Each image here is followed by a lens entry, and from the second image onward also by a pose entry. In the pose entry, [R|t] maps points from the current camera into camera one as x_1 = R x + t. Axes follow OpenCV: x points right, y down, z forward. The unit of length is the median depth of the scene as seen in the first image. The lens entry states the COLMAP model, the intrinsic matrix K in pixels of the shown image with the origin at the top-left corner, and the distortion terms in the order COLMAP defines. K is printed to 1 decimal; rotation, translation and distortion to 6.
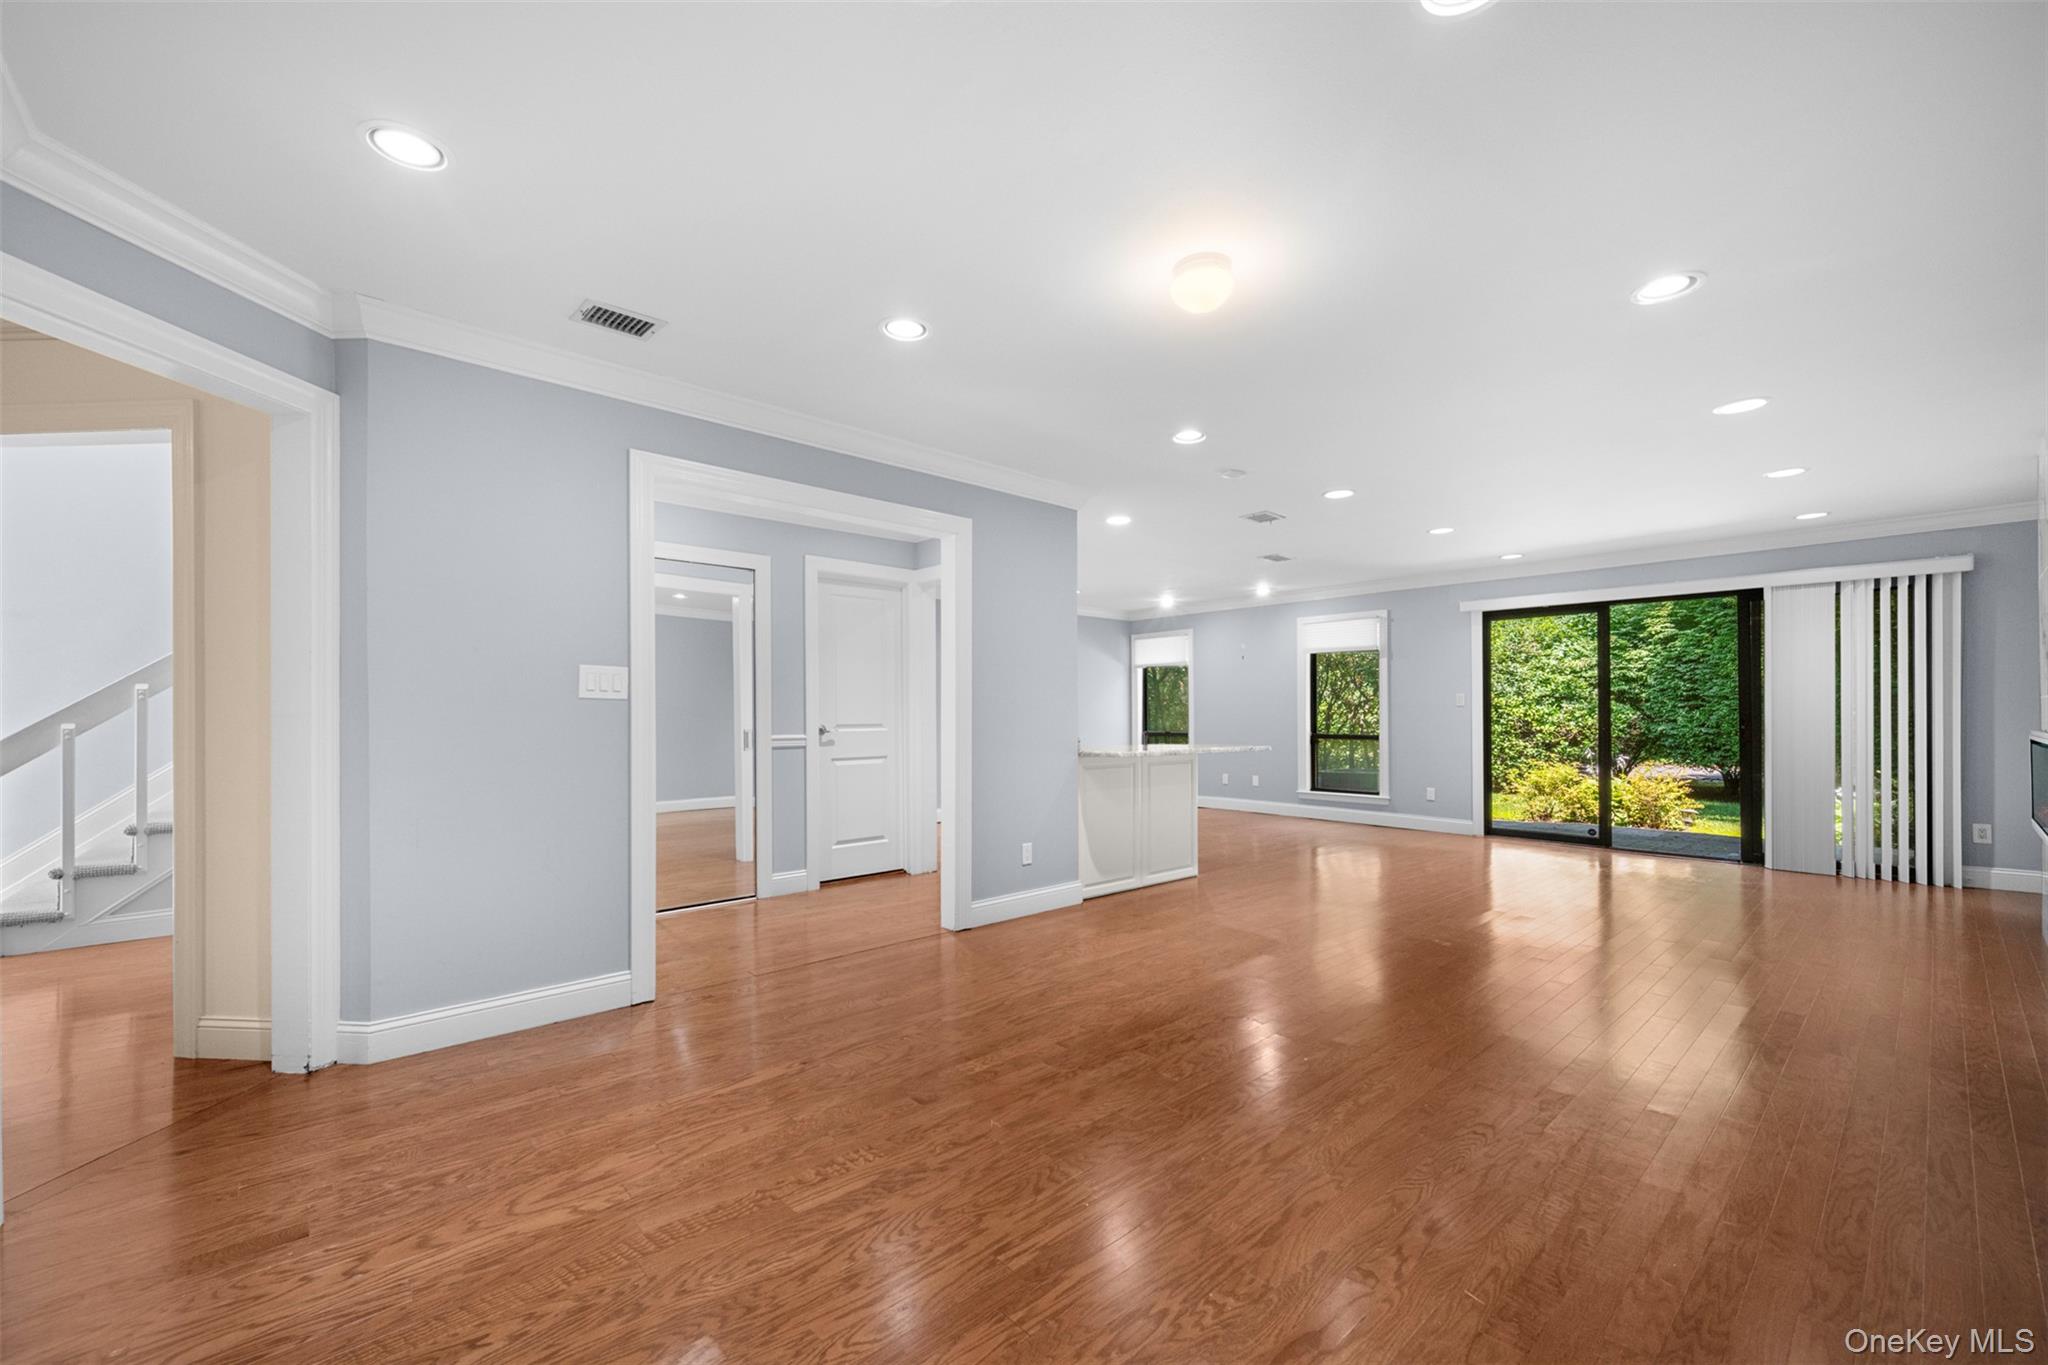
lens RADIAL K [[822.2, 0, 1016.1], [0, 822.2, 711.6], [0, 0, 1]] dist [-0.001560, -0.000028]
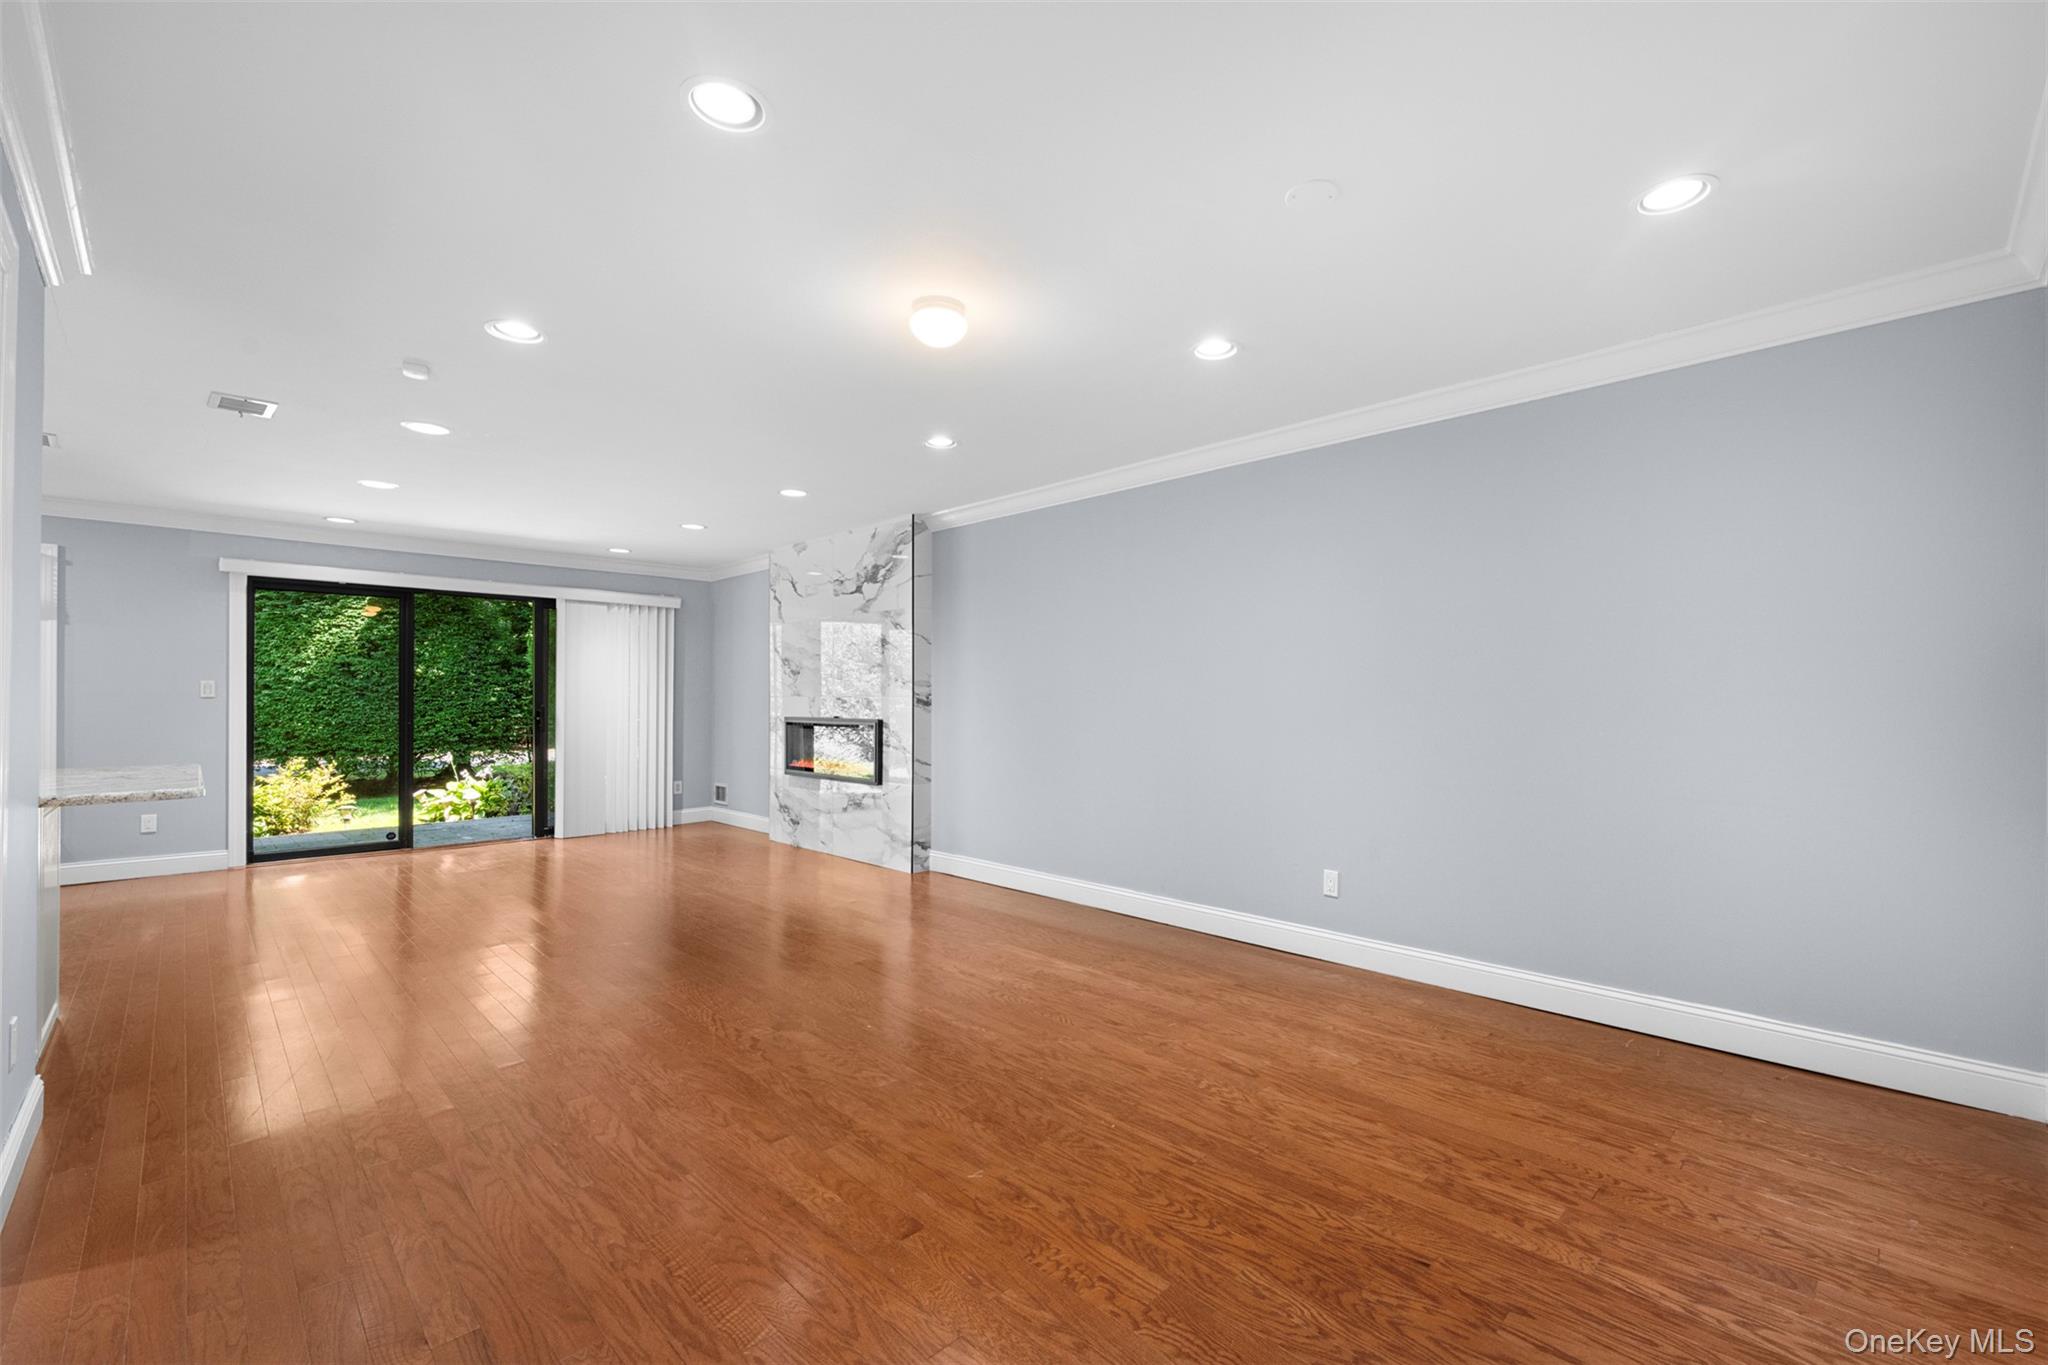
lens RADIAL K [[859.4, 0, 1072.6], [0, 859.4, 697.6], [0, 0, 1]] dist [-0.000841, -0.000064]
pose [[-0.073666, 0.004121, 0.997274, -0.410949], [-0.003072, 0.999986, -0.004359, -0.008061], [-0.997278, -0.003384, -0.073652, 0.405693]]
